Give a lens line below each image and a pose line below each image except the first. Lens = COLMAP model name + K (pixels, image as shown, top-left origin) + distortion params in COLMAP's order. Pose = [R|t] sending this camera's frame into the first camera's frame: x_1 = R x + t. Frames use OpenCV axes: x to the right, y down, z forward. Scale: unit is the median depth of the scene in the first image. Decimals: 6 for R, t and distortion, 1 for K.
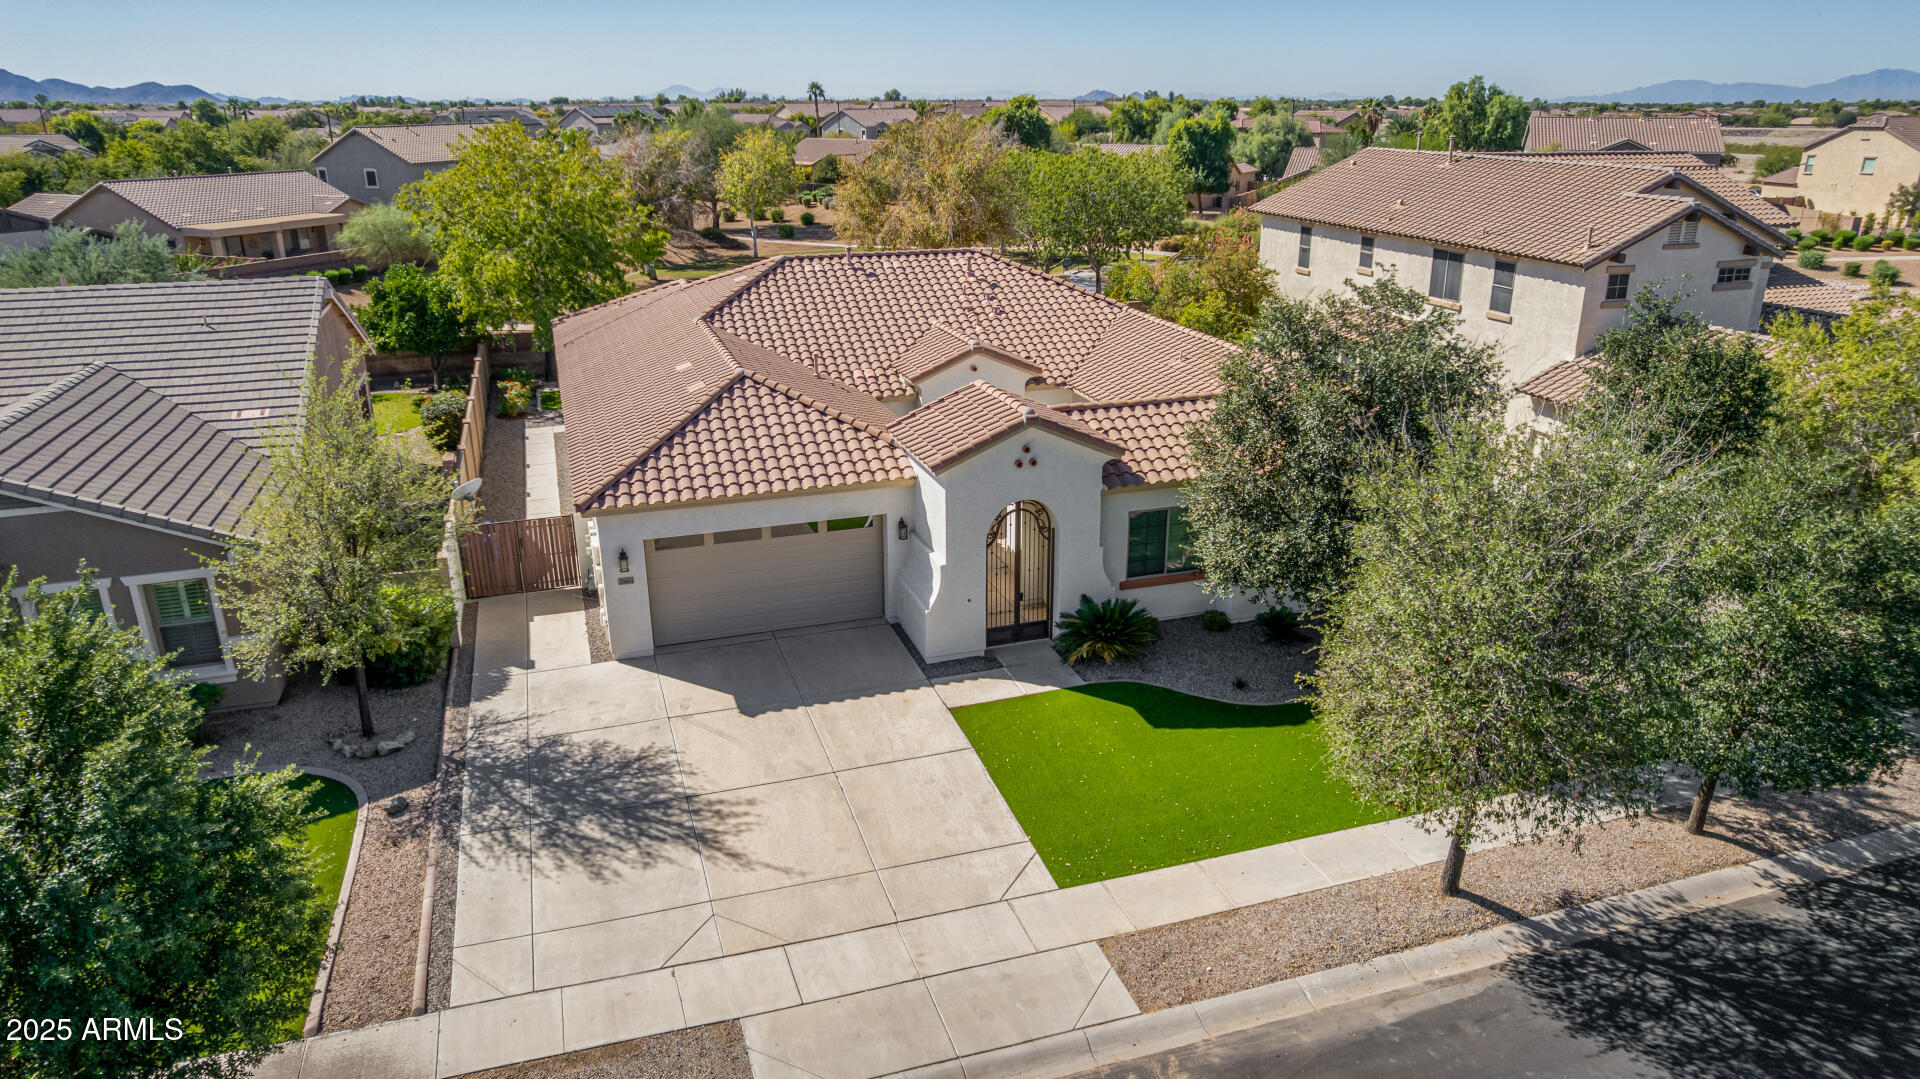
lens RADIAL K [[1258.6, 0, 960.0], [0, 1258.6, 539.5], [0, 0, 1]] dist [-0.073493, 0.070219]
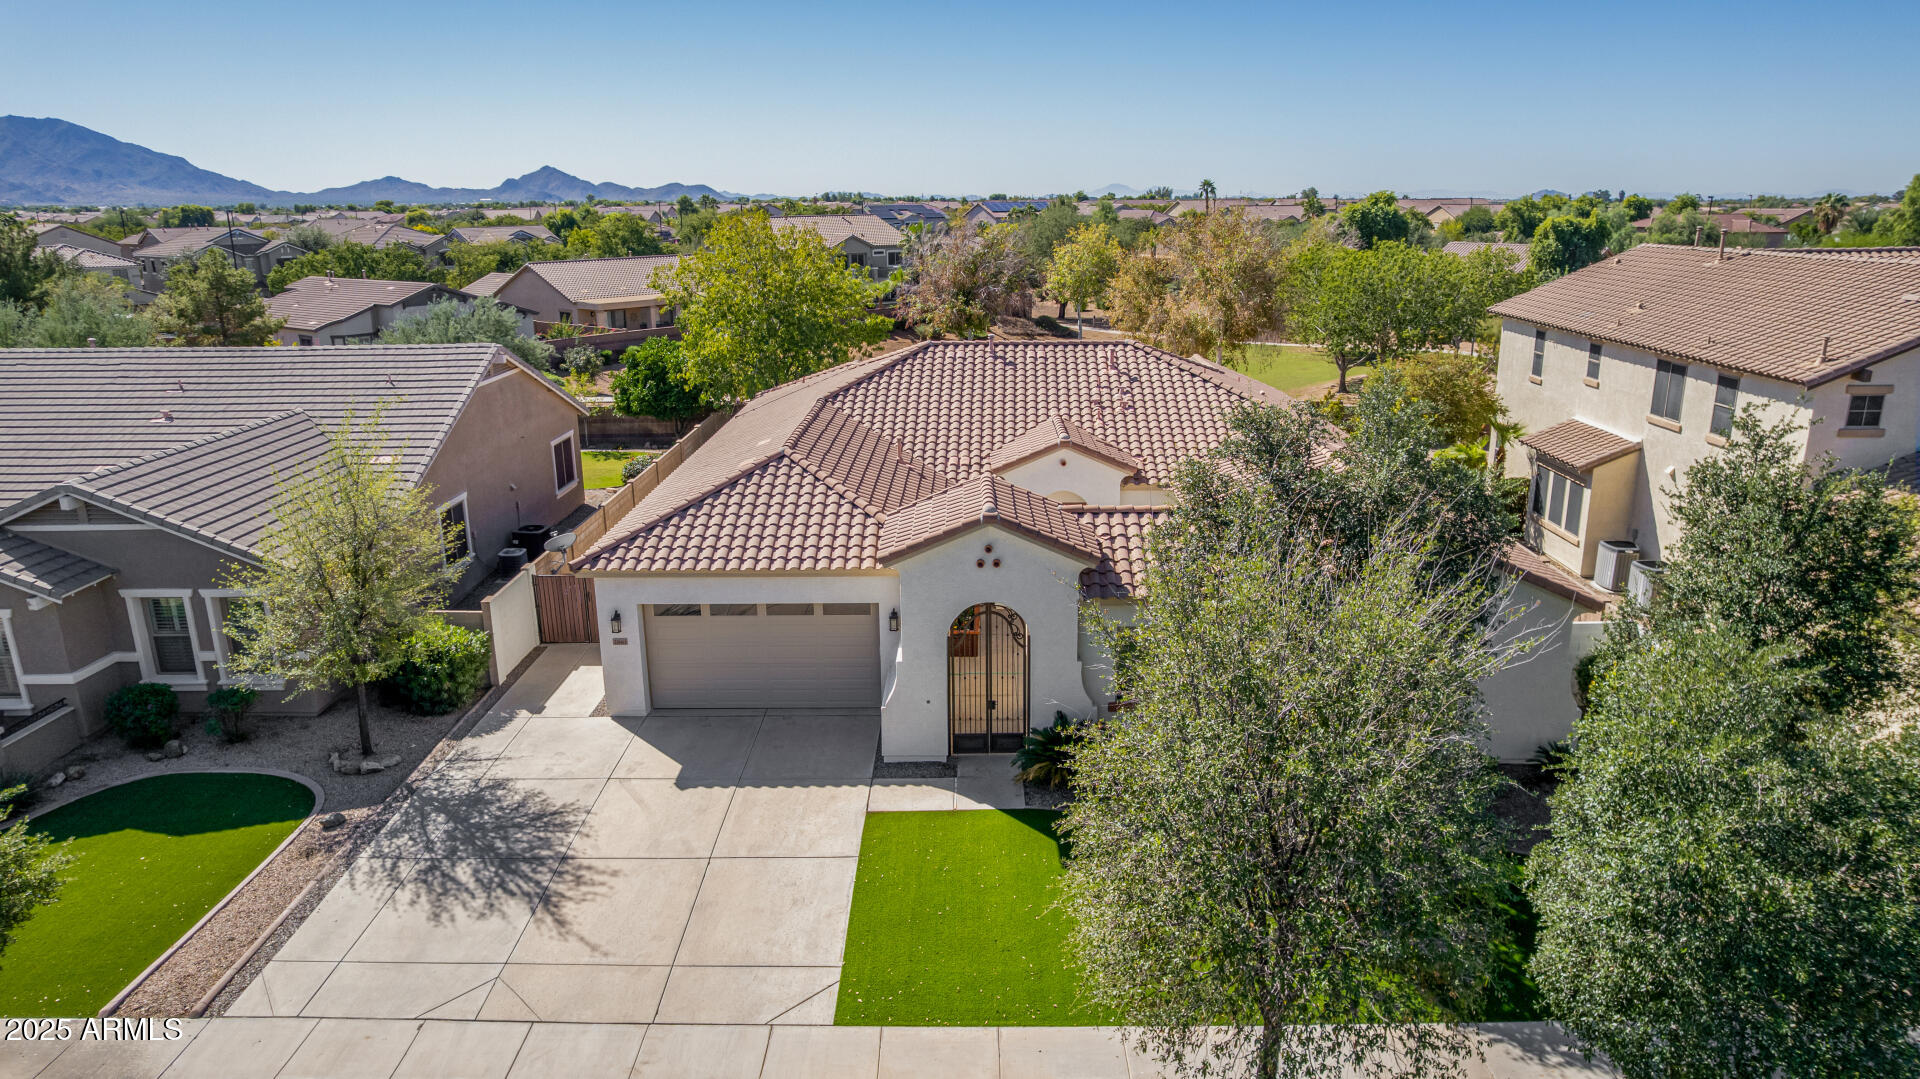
lens RADIAL K [[1233.8, 0, 960.0], [0, 1233.8, 539.5], [0, 0, 1]] dist [-0.066960, 0.060415]
pose [[0.944817, 0.083289, -0.316835, 0.313392], [-0.104389, 0.993270, -0.050182, -0.029077], [0.310522, 0.080487, 0.947152, 0.112210]]
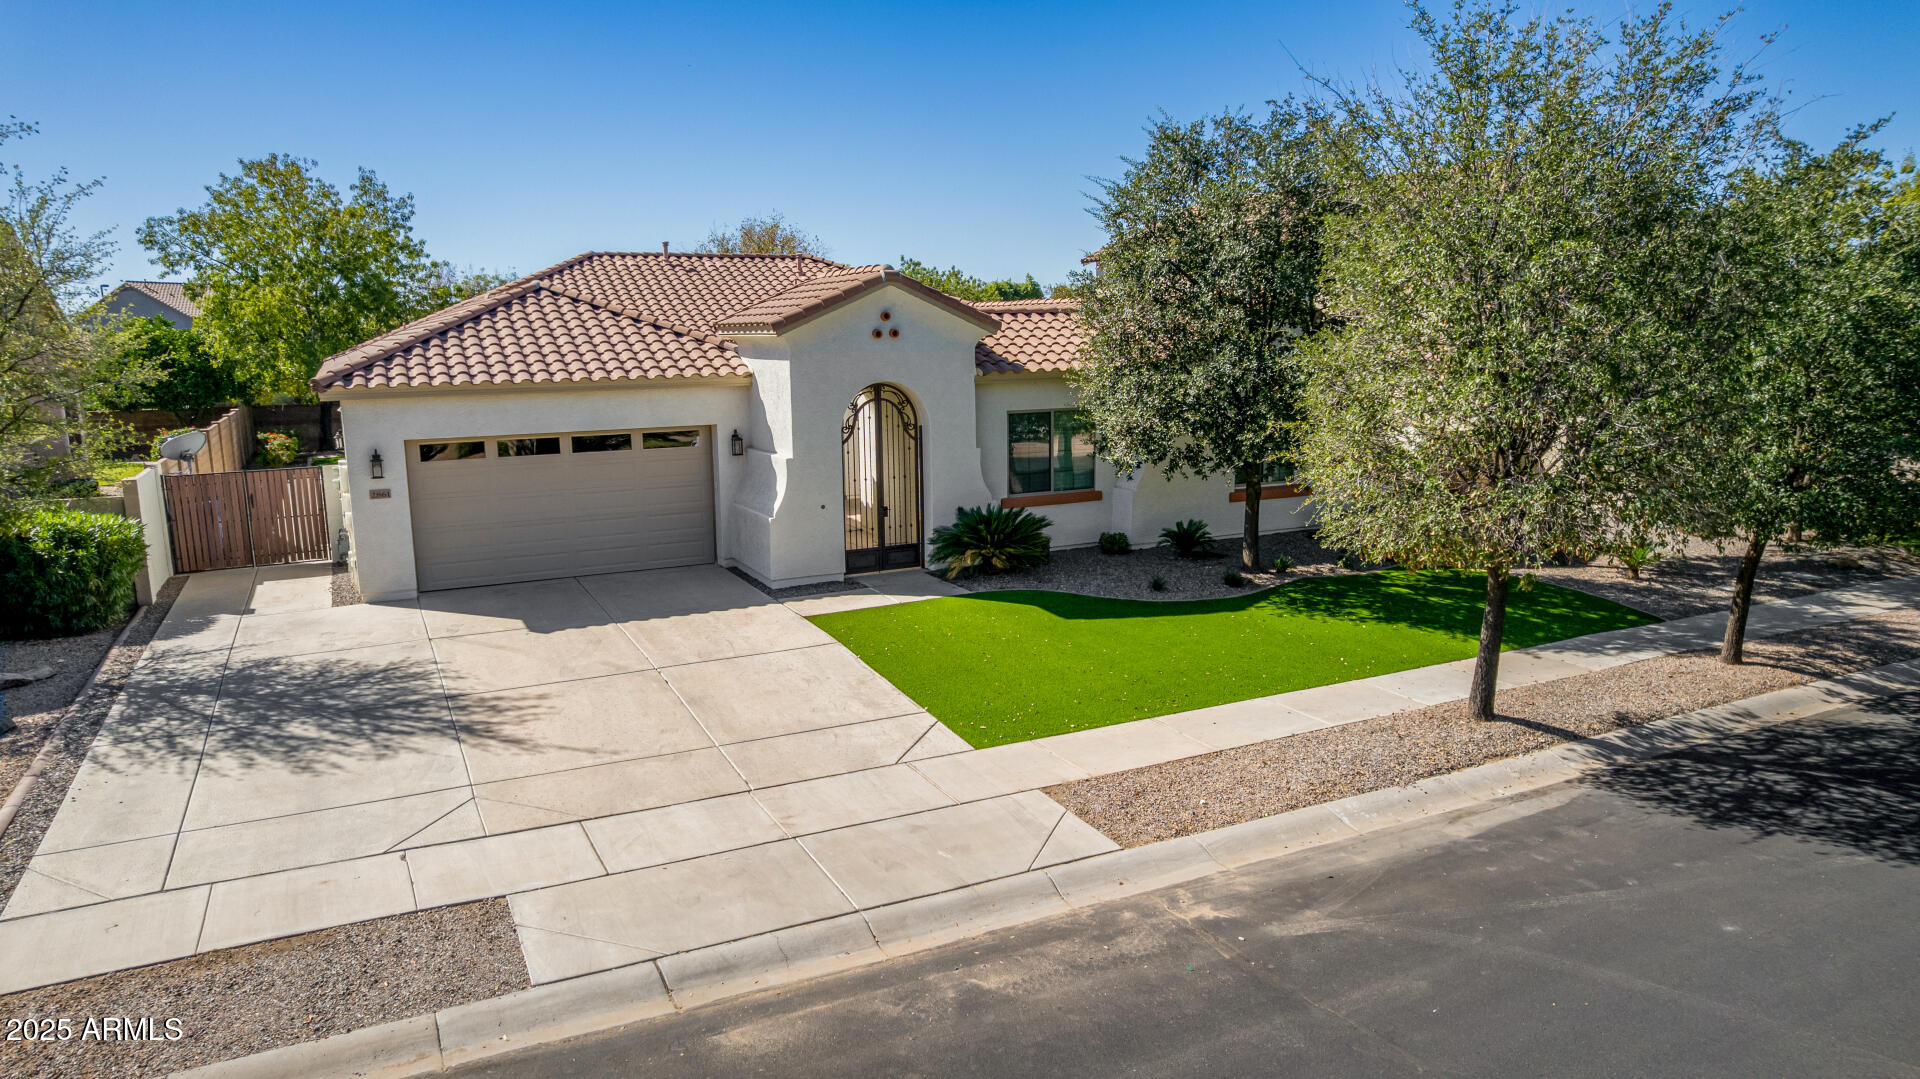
lens RADIAL K [[1233.8, 0, 960.0], [0, 1233.8, 539.5], [0, 0, 1]] dist [-0.066960, 0.060415]
pose [[0.988790, -0.034365, 0.145305, -0.021147], [0.059094, 0.983762, -0.169472, 0.207921], [-0.137121, 0.176159, 0.974764, 0.214659]]
